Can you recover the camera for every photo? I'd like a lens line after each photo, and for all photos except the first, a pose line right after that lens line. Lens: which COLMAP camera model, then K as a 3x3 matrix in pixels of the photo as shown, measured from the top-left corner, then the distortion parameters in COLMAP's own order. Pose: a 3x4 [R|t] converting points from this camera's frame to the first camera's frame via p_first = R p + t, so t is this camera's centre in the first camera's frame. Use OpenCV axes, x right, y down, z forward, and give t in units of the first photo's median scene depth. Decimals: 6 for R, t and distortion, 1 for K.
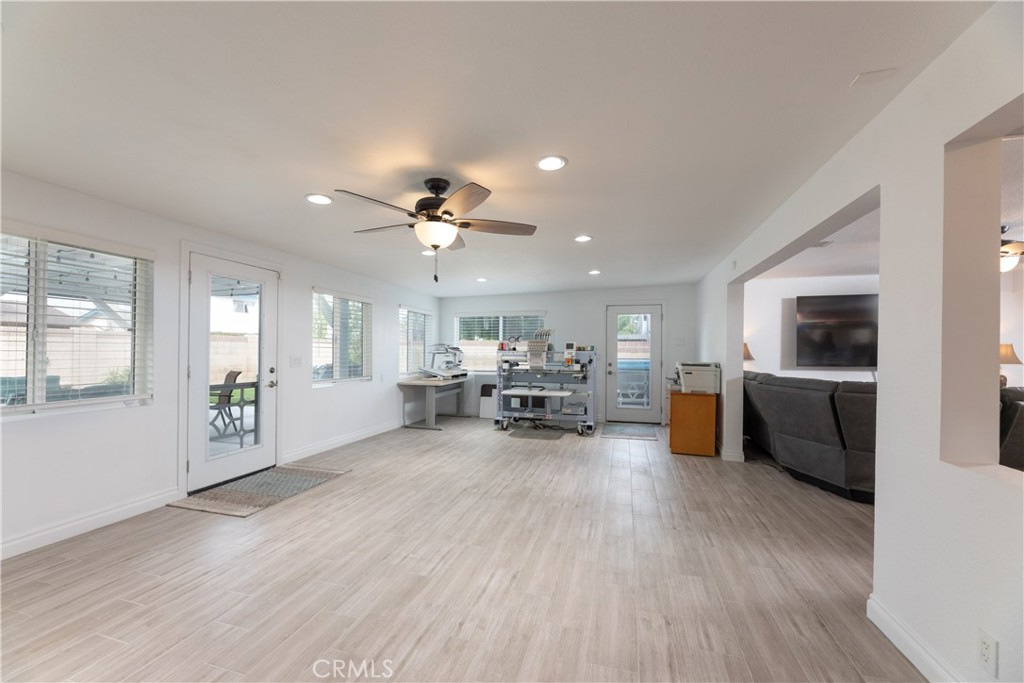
lens RADIAL K [[413.0, 0, 495.9], [0, 413.0, 351.0], [0, 0, 1]] dist [0.001981, -0.001723]
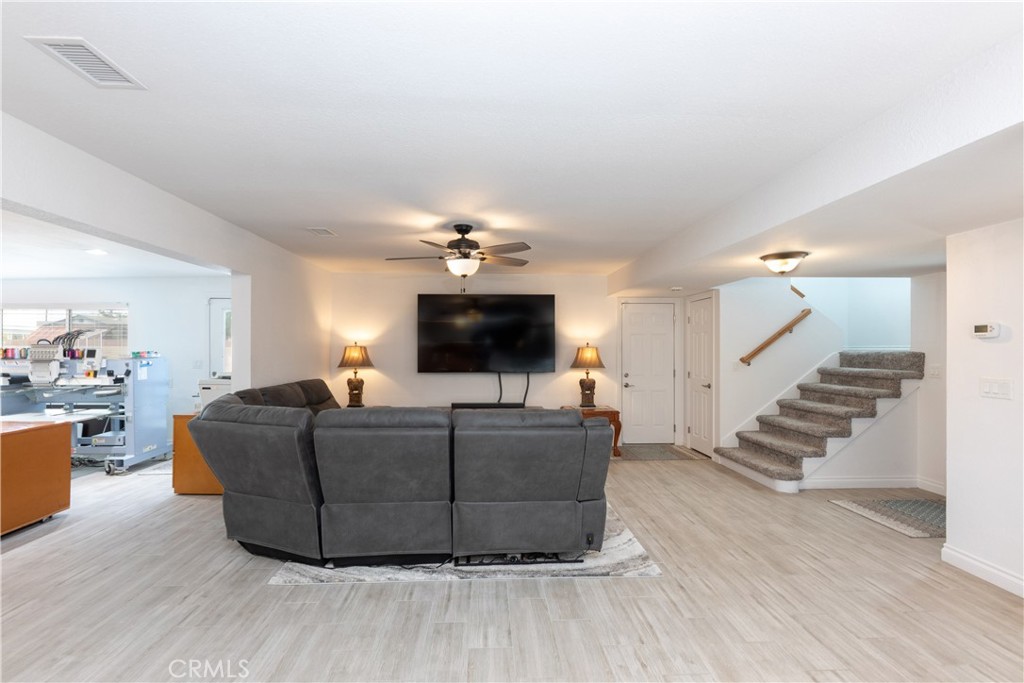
lens RADIAL K [[460.1, 0, 506.3], [0, 460.1, 350.3], [0, 0, 1]] dist [0.019996, 0.000244]
pose [[0.946131, -0.006051, 0.323727, 0.866043], [0.003744, 0.999963, 0.007748, -0.028341], [-0.323762, -0.006119, 0.946119, -0.017541]]
